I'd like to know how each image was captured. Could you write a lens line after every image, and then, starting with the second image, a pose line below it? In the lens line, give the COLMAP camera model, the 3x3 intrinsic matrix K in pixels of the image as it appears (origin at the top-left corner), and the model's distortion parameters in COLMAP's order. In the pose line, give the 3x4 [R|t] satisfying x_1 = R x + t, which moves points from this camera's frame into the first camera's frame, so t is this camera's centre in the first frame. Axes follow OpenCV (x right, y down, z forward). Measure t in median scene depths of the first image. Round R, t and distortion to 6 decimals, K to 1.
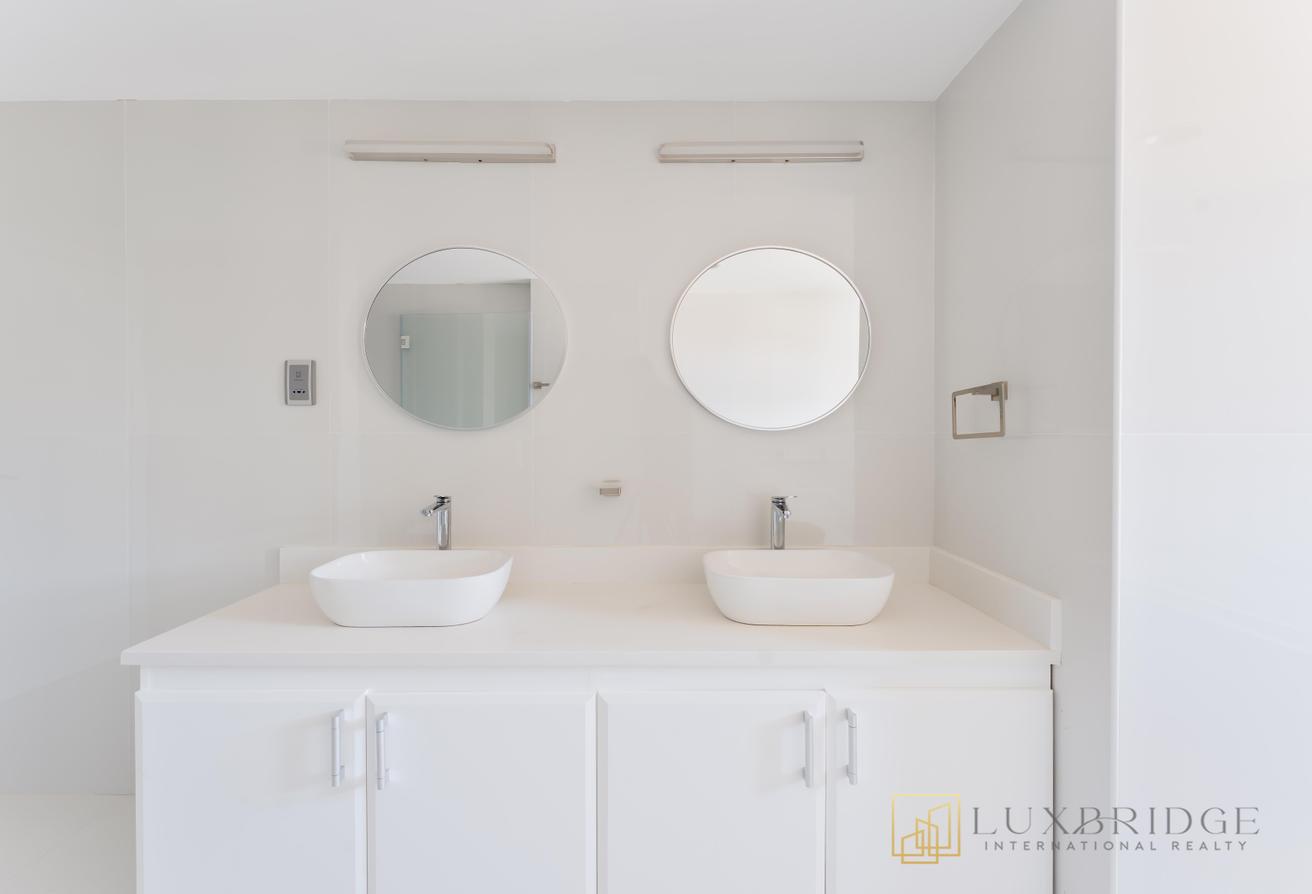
lens RADIAL K [[610.6, 0, 658.8], [0, 610.6, 422.3], [0, 0, 1]] dist [0.002611, 0.000112]
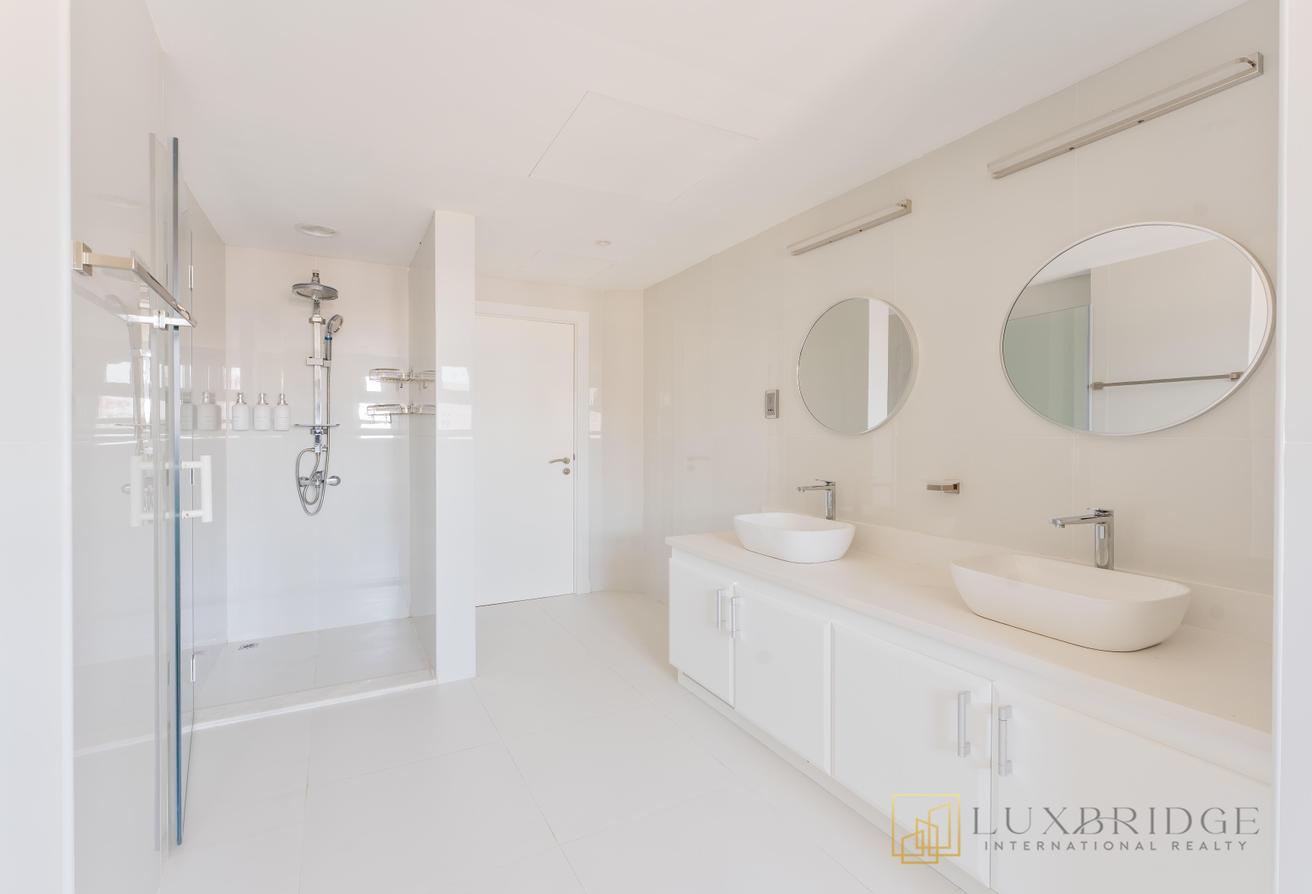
lens RADIAL K [[610.6, 0, 658.8], [0, 610.6, 422.3], [0, 0, 1]] dist [0.002611, 0.000112]
pose [[0.458277, -0.014126, -0.888697, 0.700335], [0.007299, 0.999900, -0.012130, -0.000268], [0.888779, -0.000928, 0.458334, 0.004677]]
